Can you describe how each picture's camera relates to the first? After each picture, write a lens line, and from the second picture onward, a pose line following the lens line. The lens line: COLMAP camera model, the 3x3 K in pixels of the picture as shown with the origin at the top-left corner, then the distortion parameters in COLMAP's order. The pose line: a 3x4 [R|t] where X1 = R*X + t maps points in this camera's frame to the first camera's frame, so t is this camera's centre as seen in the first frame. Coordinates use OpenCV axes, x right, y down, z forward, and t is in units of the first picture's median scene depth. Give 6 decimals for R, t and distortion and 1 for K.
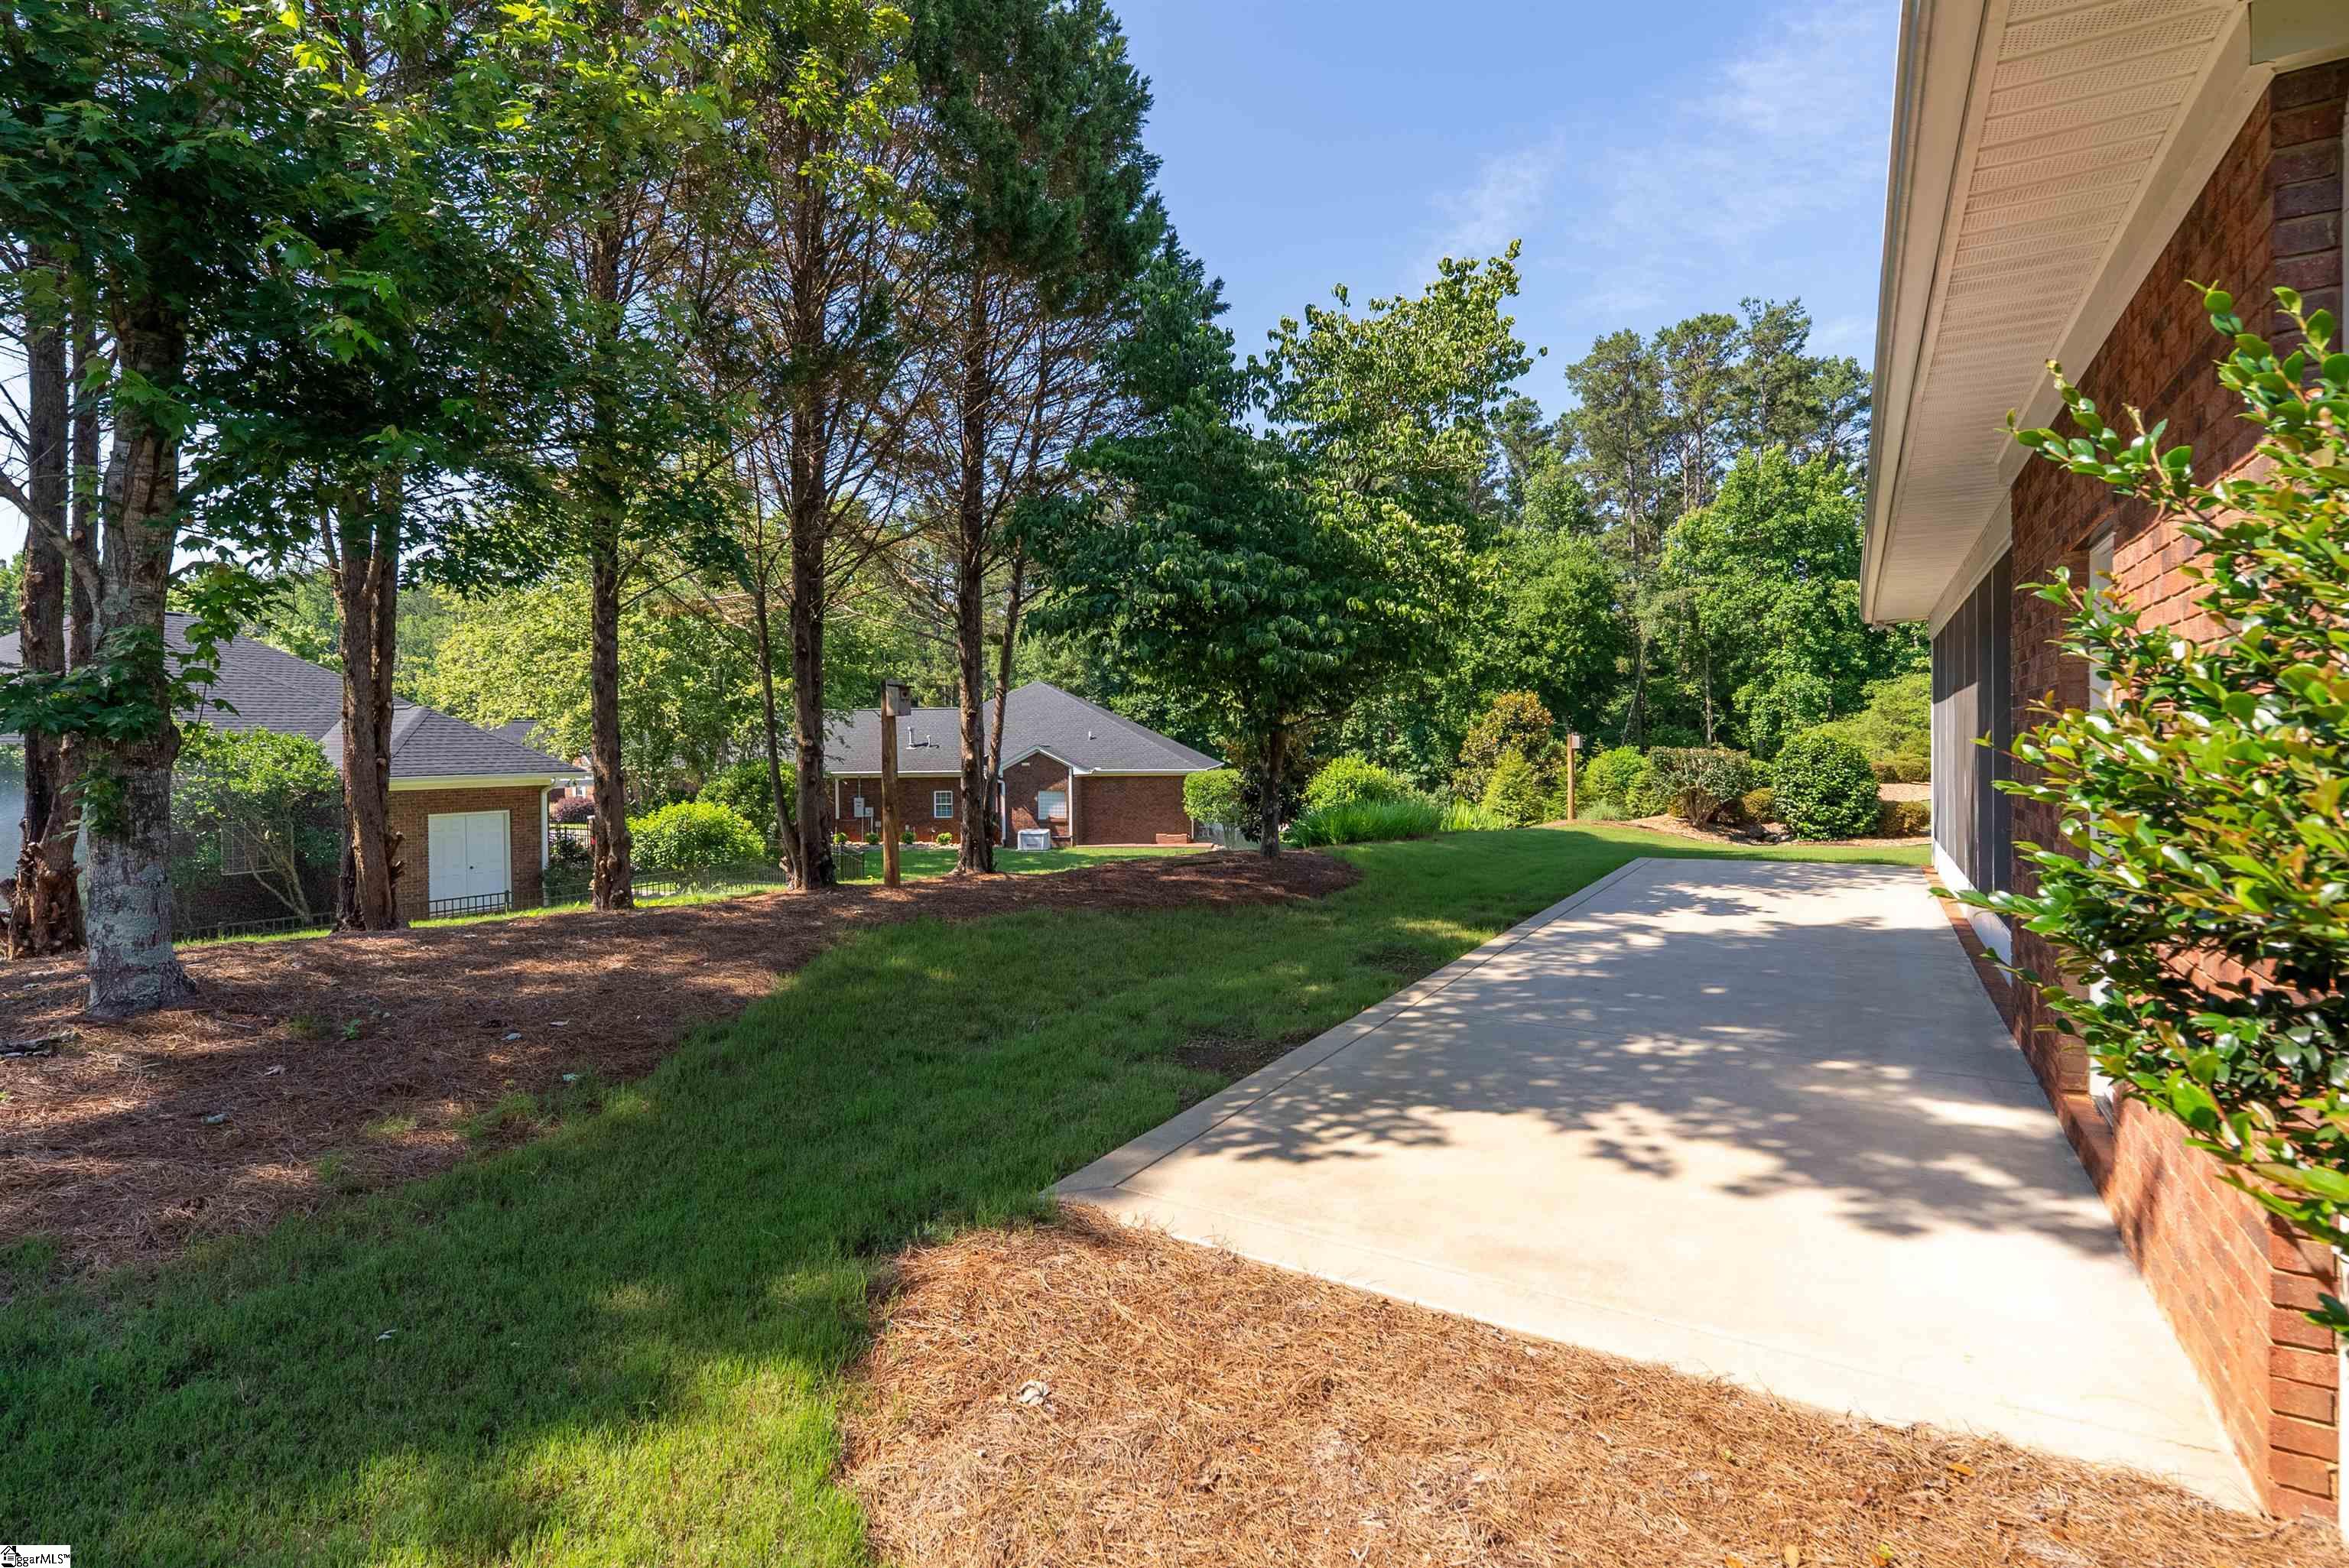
lens RADIAL K [[1105.3, 0, 1167.7], [0, 1105.3, 752.4], [0, 0, 1]] dist [-0.000050, 0.000045]
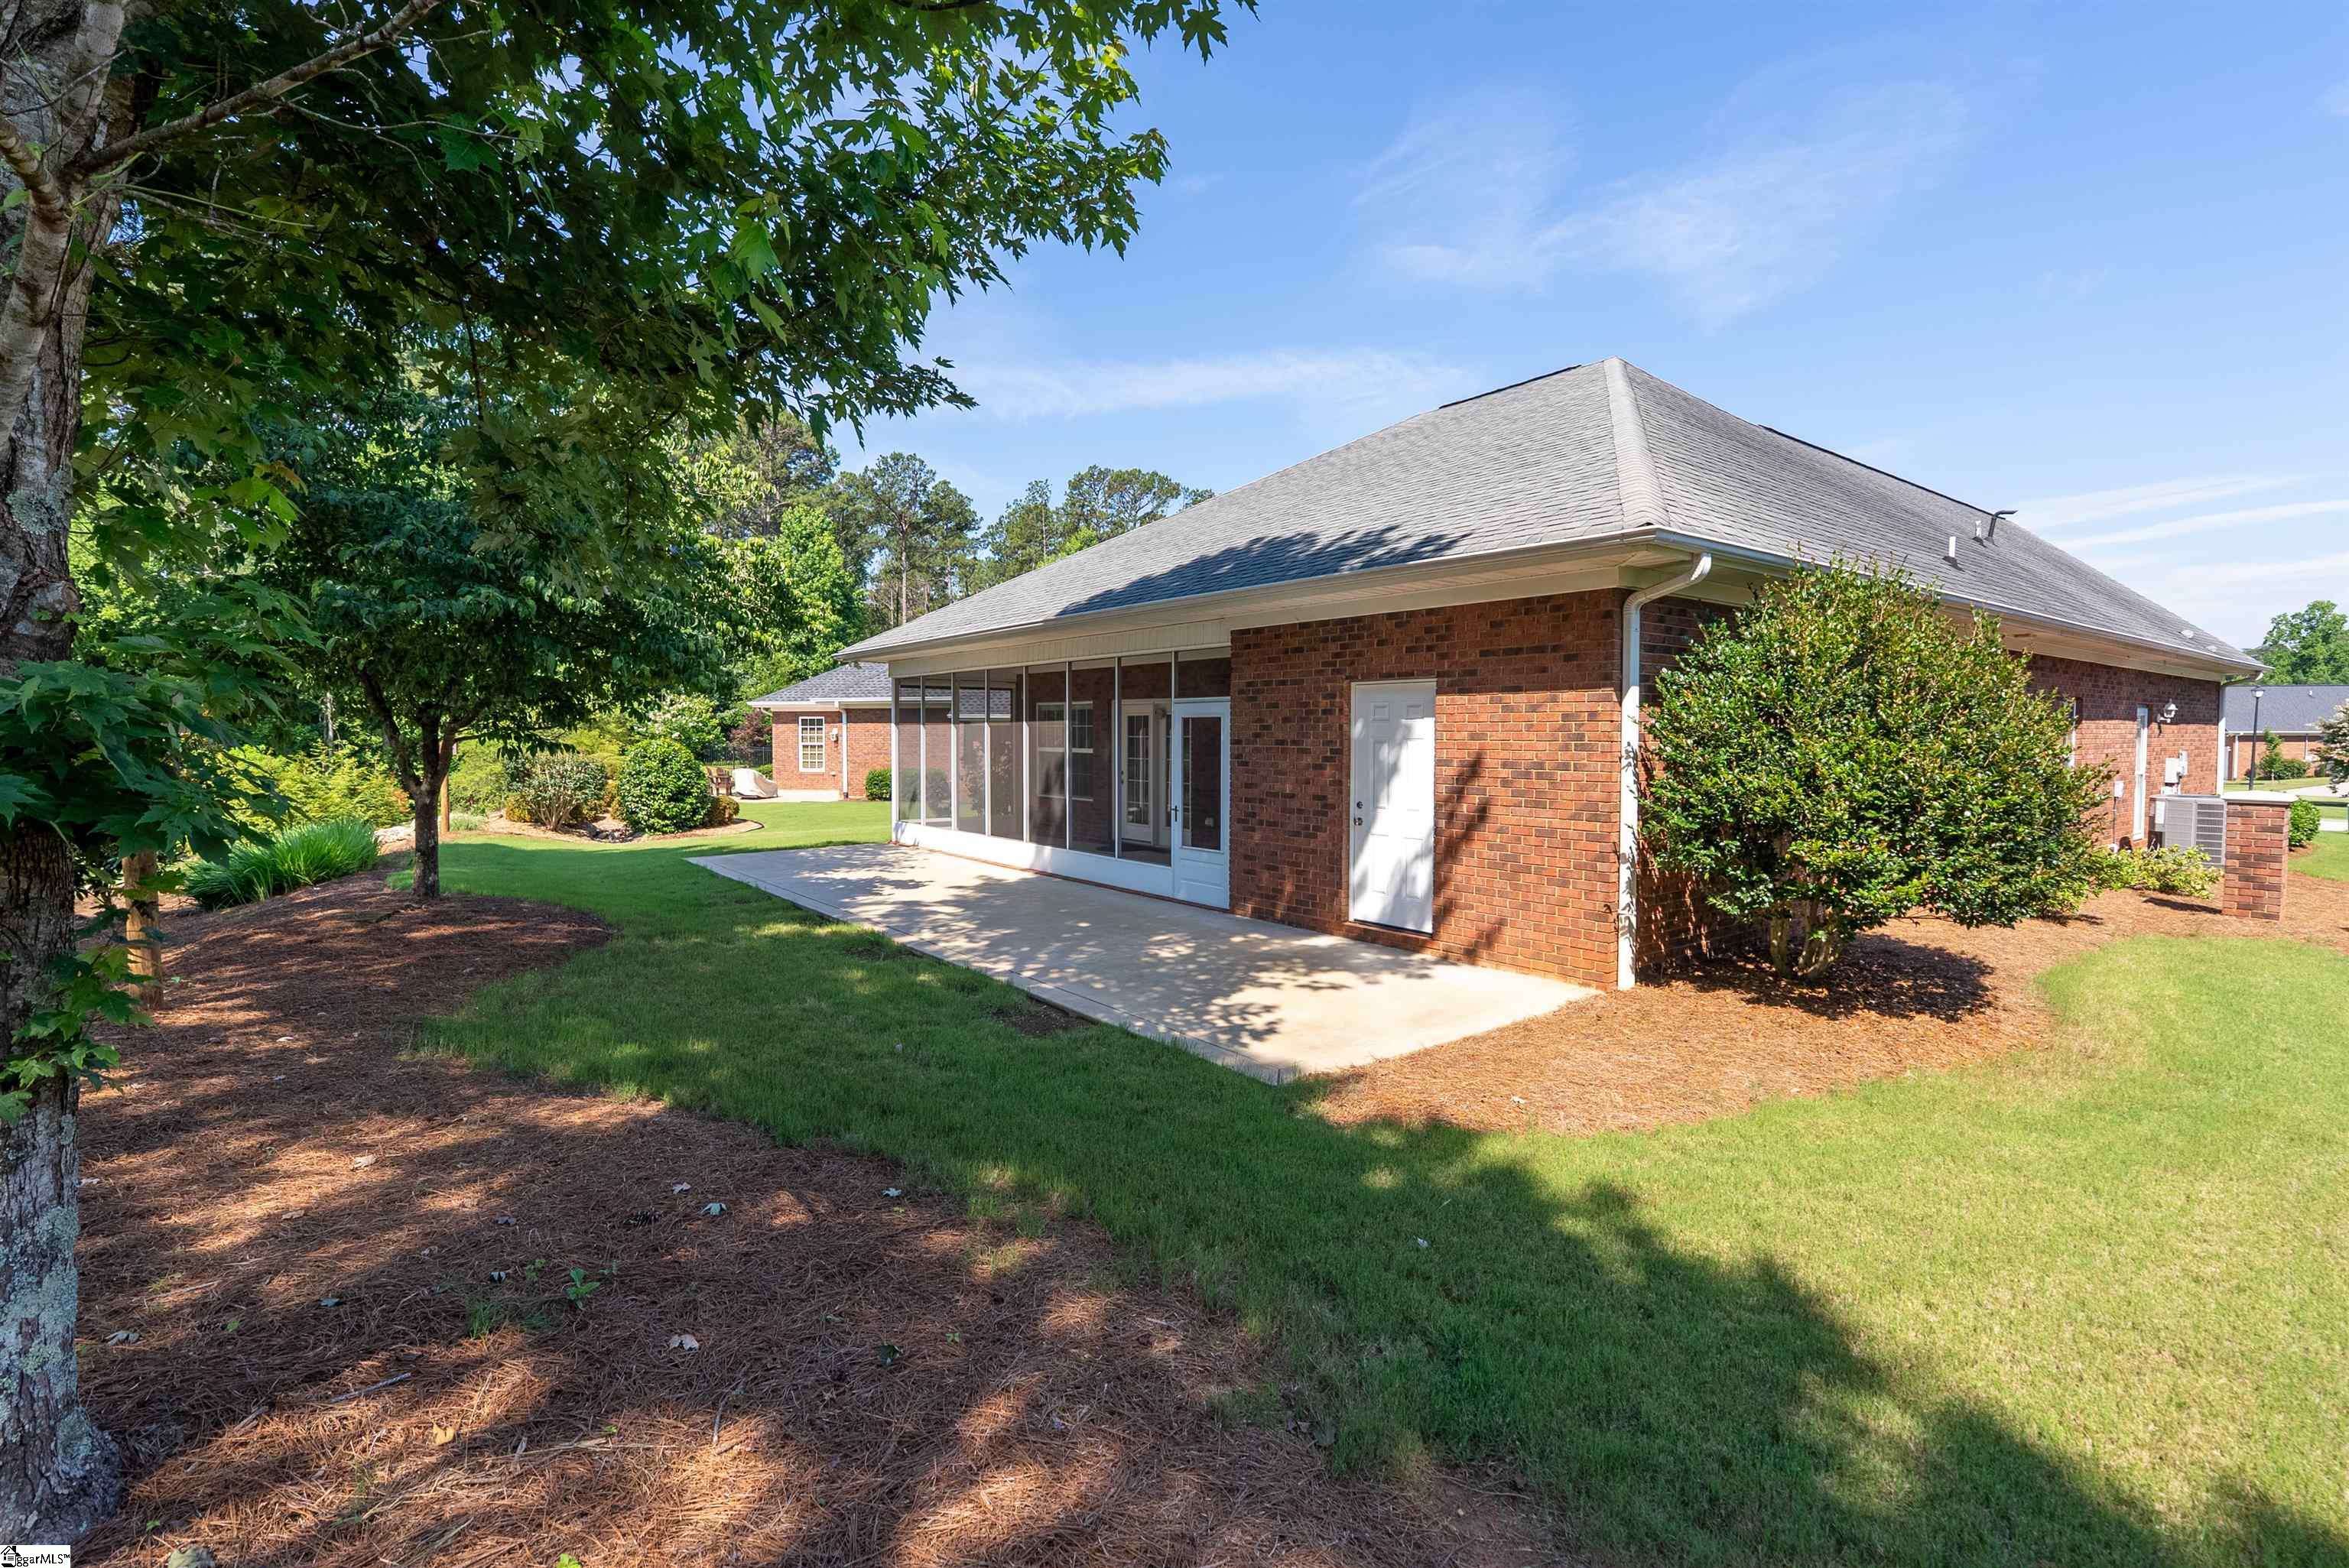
lens RADIAL K [[1071.5, 0, 1191.5], [0, 1071.5, 817.9], [0, 0, 1]] dist [-0.001642, 0.000315]
pose [[0.335661, -0.065005, 0.939737, -0.224666], [0.001308, 0.997647, 0.068543, -0.009896], [-0.941982, -0.021778, 0.334956, 0.092423]]
